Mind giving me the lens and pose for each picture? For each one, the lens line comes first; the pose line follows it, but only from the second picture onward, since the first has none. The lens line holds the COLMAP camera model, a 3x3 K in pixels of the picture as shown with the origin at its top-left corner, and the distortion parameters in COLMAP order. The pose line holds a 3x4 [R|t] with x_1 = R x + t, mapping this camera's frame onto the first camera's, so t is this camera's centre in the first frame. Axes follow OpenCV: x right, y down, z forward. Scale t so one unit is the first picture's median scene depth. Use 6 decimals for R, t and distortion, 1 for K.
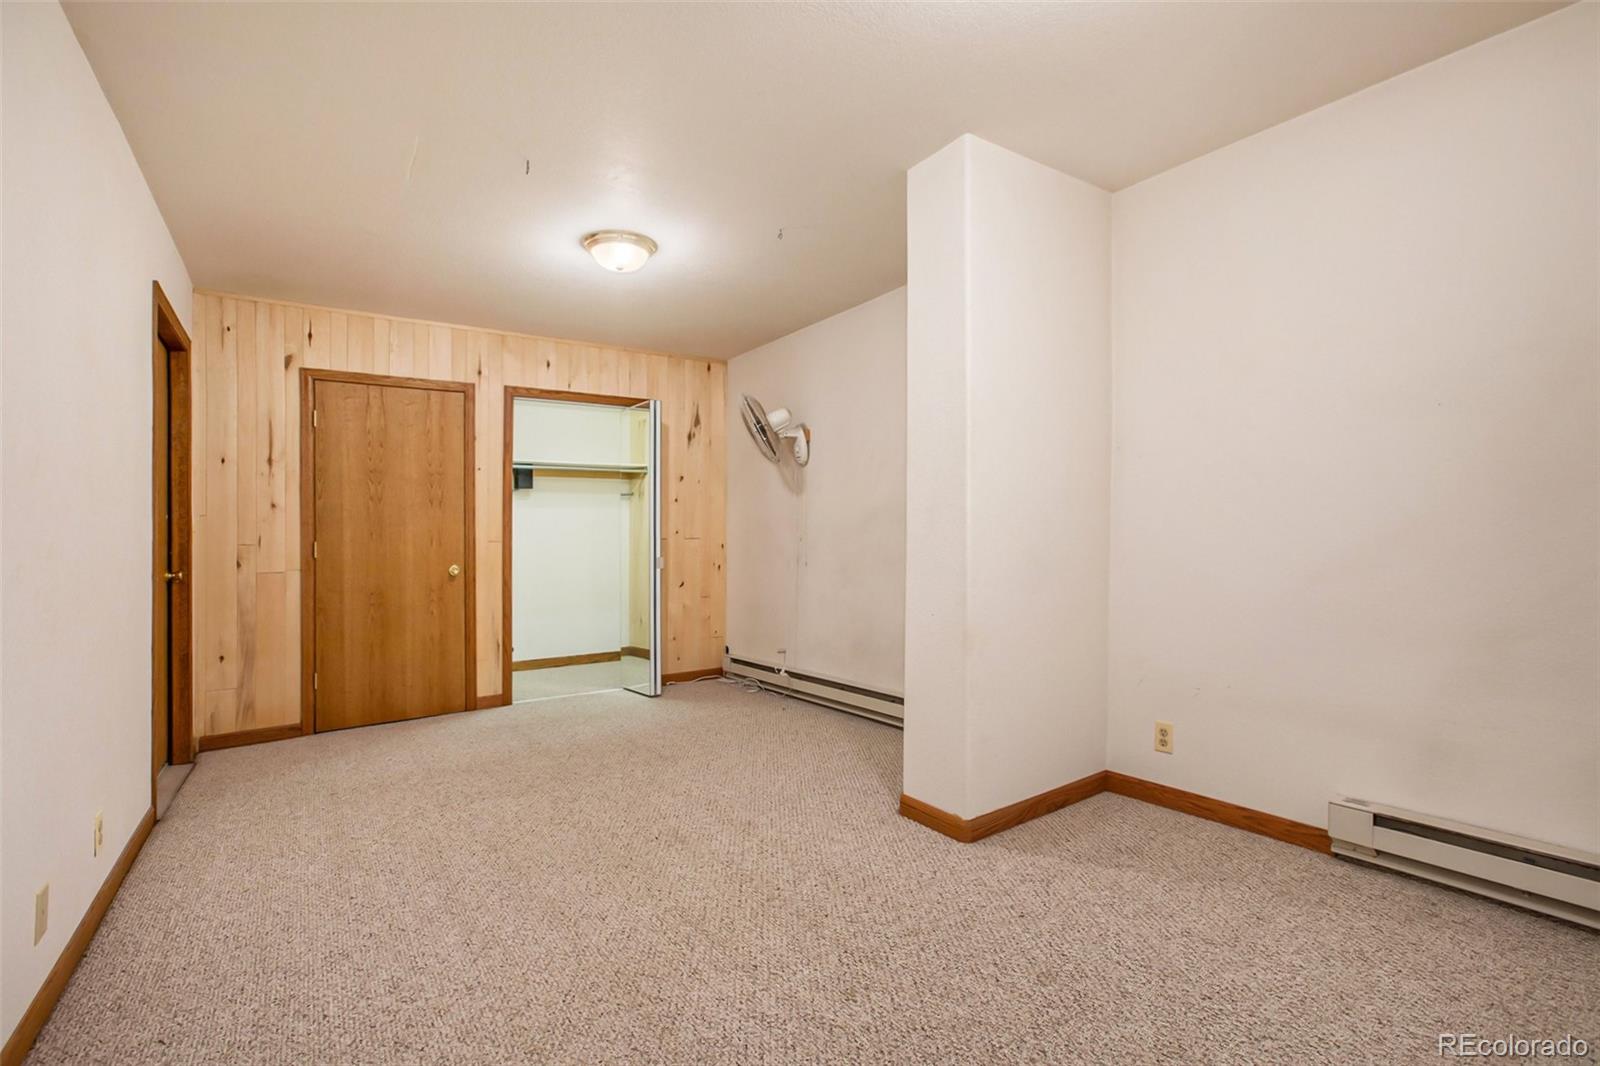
lens RADIAL K [[730.7, 0, 776.8], [0, 730.7, 553.6], [0, 0, 1]] dist [0.002180, 0.000064]
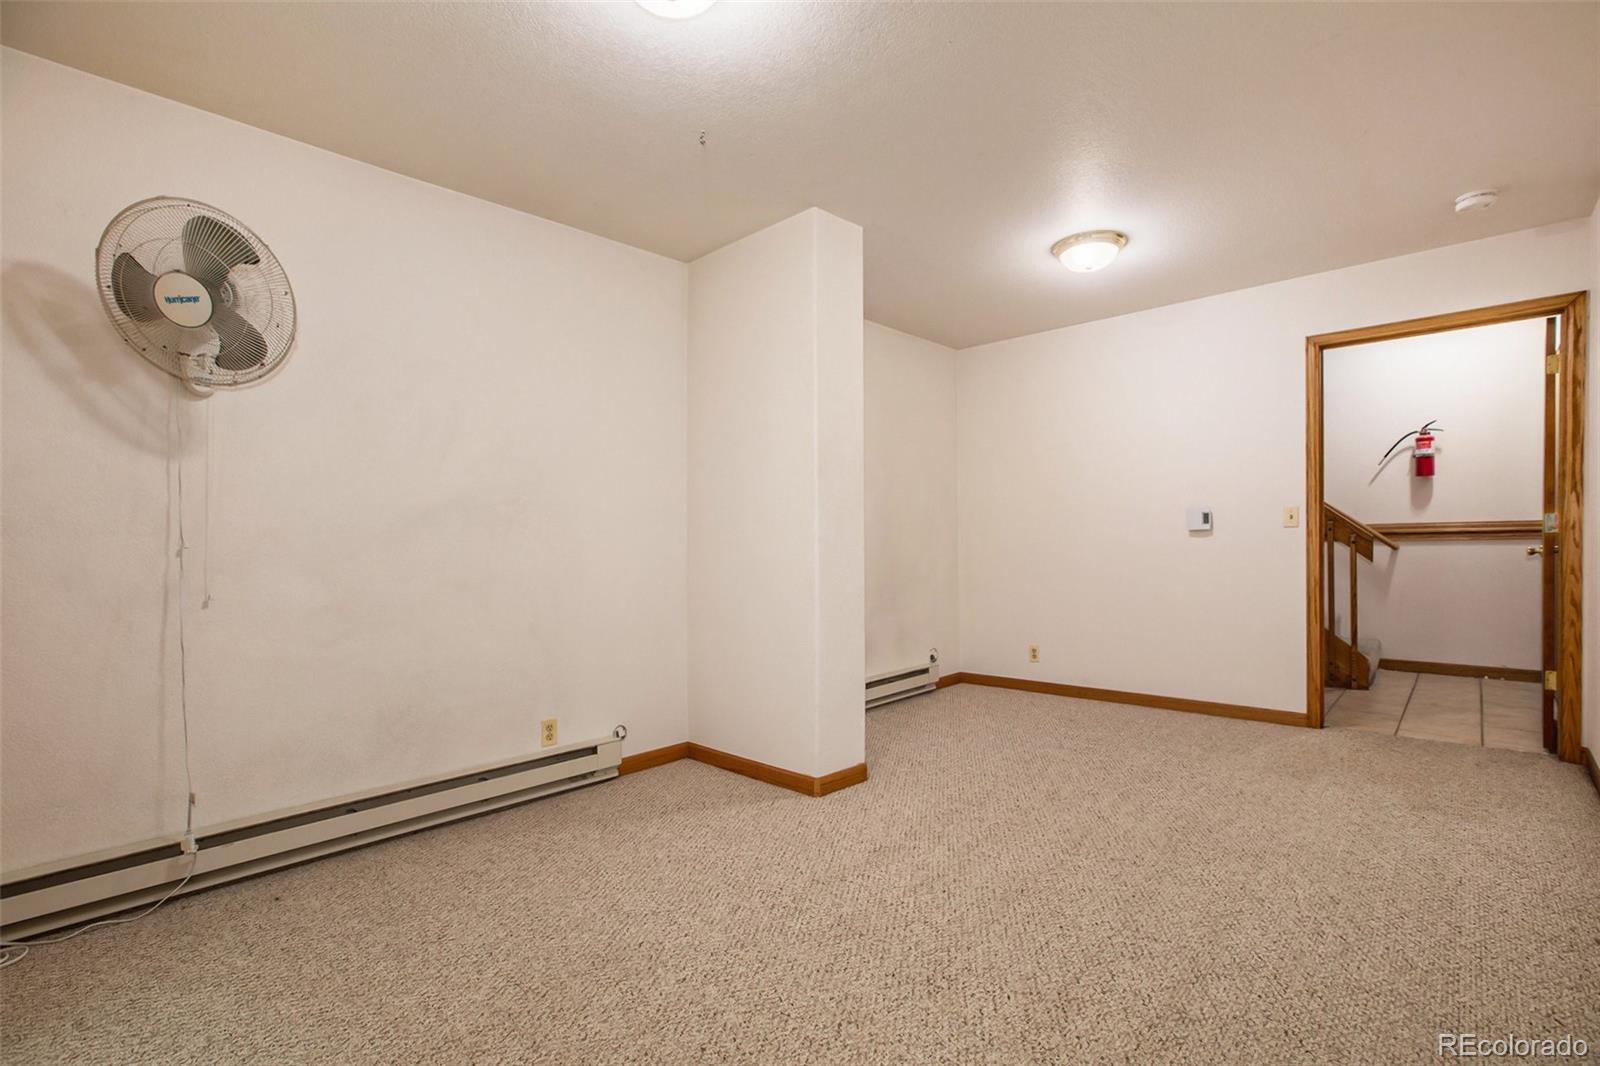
lens RADIAL K [[730.7, 0, 776.8], [0, 730.7, 553.6], [0, 0, 1]] dist [0.002180, 0.000064]
pose [[-0.231182, 0.009711, 0.972862, -0.794984], [0.022705, 0.999732, -0.004583, -0.013800], [-0.972646, 0.021029, -0.231340, 1.135114]]
